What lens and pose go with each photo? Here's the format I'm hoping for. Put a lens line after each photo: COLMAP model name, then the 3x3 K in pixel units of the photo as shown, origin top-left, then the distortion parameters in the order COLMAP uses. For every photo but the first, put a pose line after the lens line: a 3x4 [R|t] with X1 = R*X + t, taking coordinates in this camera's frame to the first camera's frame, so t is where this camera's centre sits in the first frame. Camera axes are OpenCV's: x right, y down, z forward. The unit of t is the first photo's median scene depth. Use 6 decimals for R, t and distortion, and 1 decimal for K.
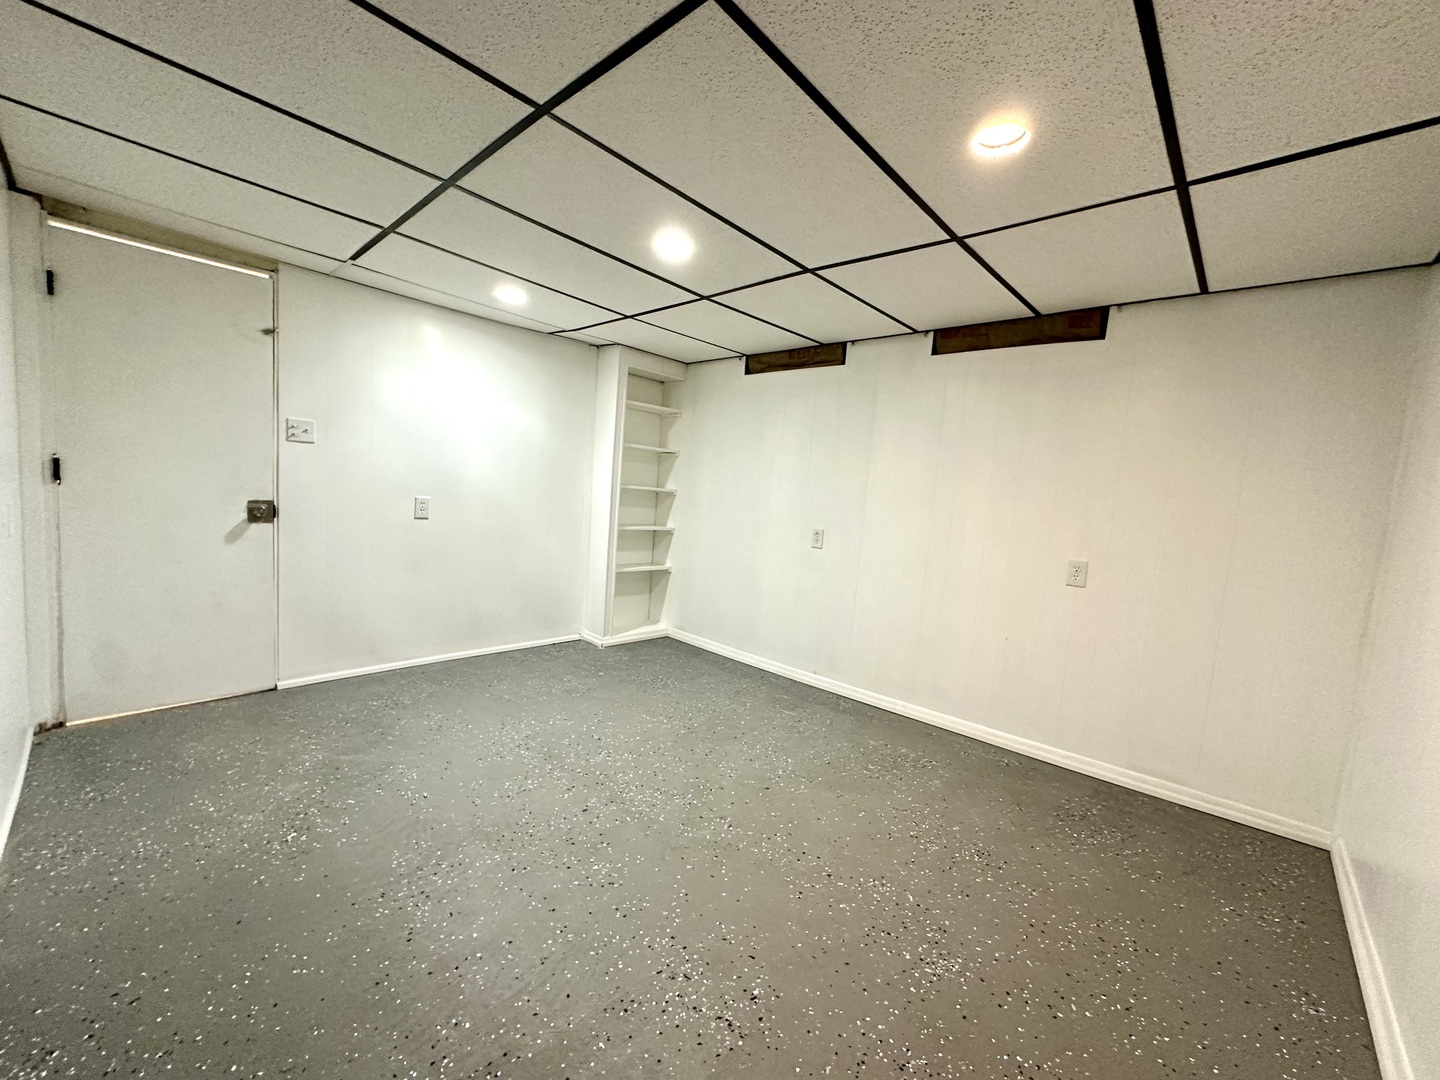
lens RADIAL K [[572.9, 0, 720.4], [0, 572.9, 538.6], [0, 0, 1]] dist [-0.002407, 0.001131]
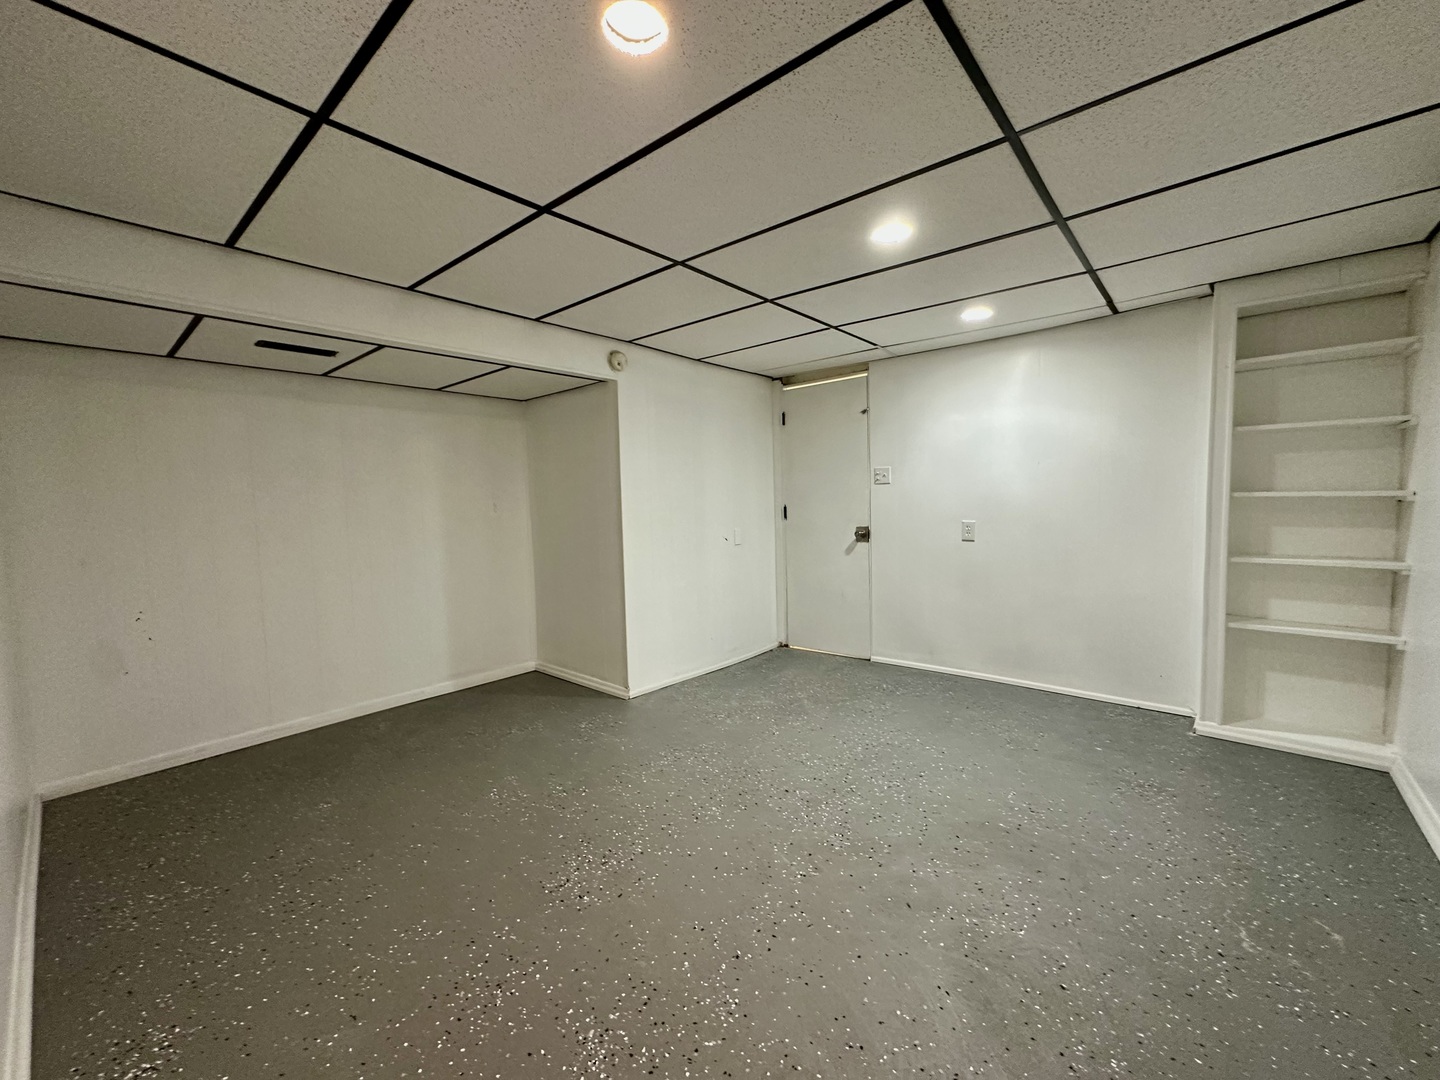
lens RADIAL K [[572.9, 0, 720.0], [0, 572.9, 541.8], [0, 0, 1]] dist [-0.002407, 0.001131]
pose [[0.044941, 0.001680, -0.998988, 0.613472], [-0.058397, 0.998293, -0.000948, -0.005390], [0.997281, 0.058380, 0.044963, 0.546355]]
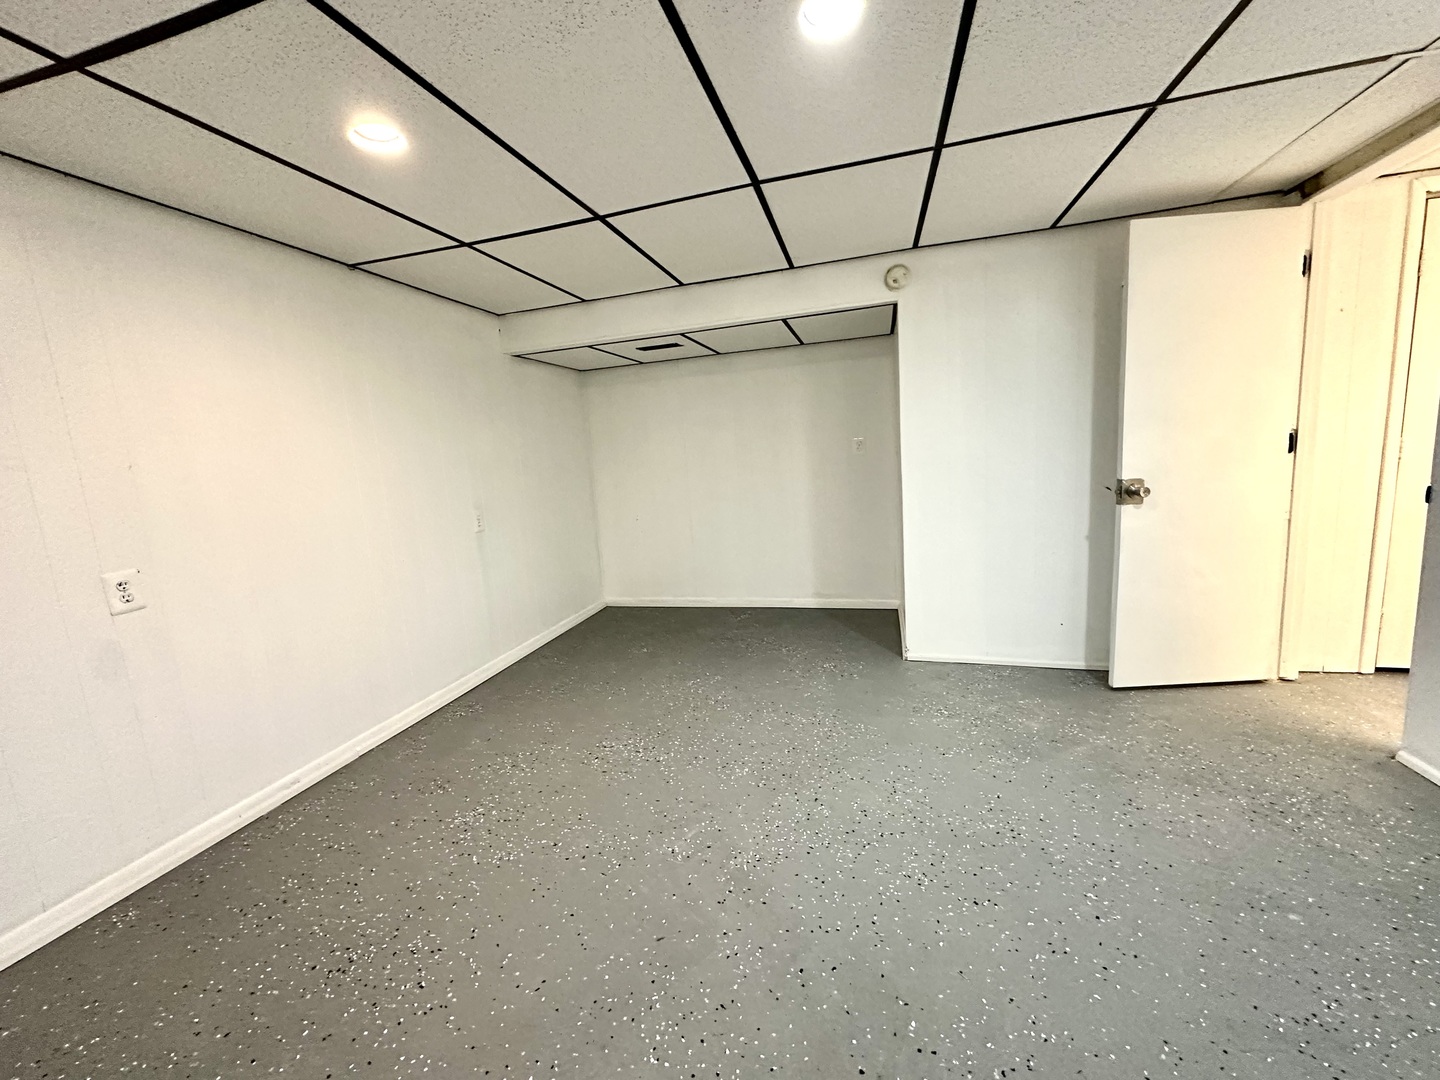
lens RADIAL K [[572.9, 0, 717.2], [0, 572.9, 539.5], [0, 0, 1]] dist [-0.002407, 0.001131]
pose [[-0.885395, 0.057958, -0.461212, 0.222380], [-0.035499, 0.980868, 0.191409, -0.088172], [0.463482, 0.185846, -0.866398, 1.158822]]
